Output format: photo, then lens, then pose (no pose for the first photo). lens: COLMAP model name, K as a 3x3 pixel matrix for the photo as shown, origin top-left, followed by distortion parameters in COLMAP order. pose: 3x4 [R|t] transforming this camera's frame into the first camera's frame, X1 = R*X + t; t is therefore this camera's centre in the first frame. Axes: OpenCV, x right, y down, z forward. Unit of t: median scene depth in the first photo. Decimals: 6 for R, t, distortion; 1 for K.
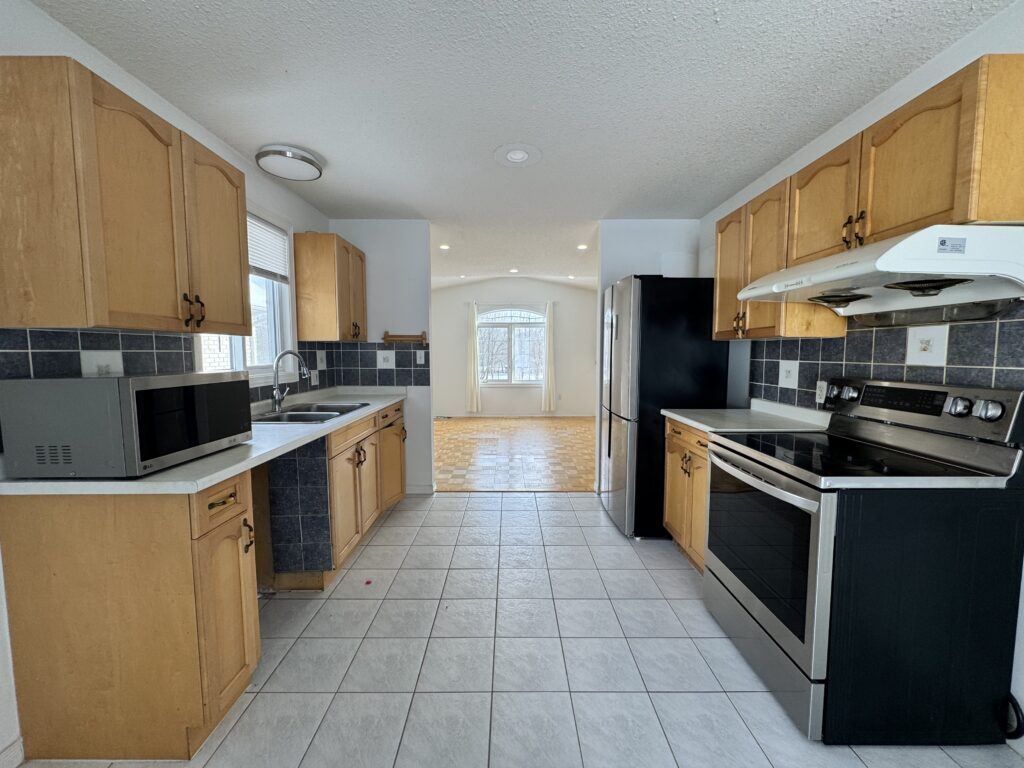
lens RADIAL K [[409.8, 0, 513.0], [0, 409.8, 382.5], [0, 0, 1]] dist [-0.001997, 0.000531]
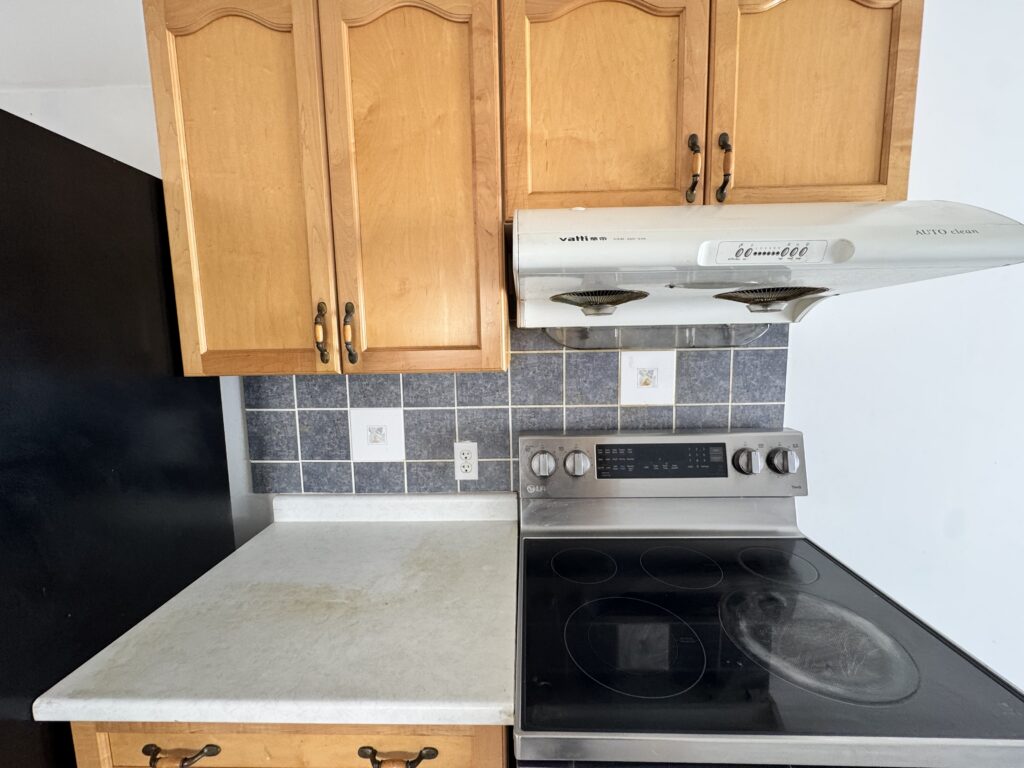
lens RADIAL K [[409.8, 0, 512.5], [0, 409.8, 384.3], [0, 0, 1]] dist [-0.001997, 0.000531]
pose [[0.031841, -0.108436, 0.993593, 0.231686], [0.092472, 0.990153, 0.105097, -0.143273], [-0.995206, 0.088533, 0.041555, 0.979044]]
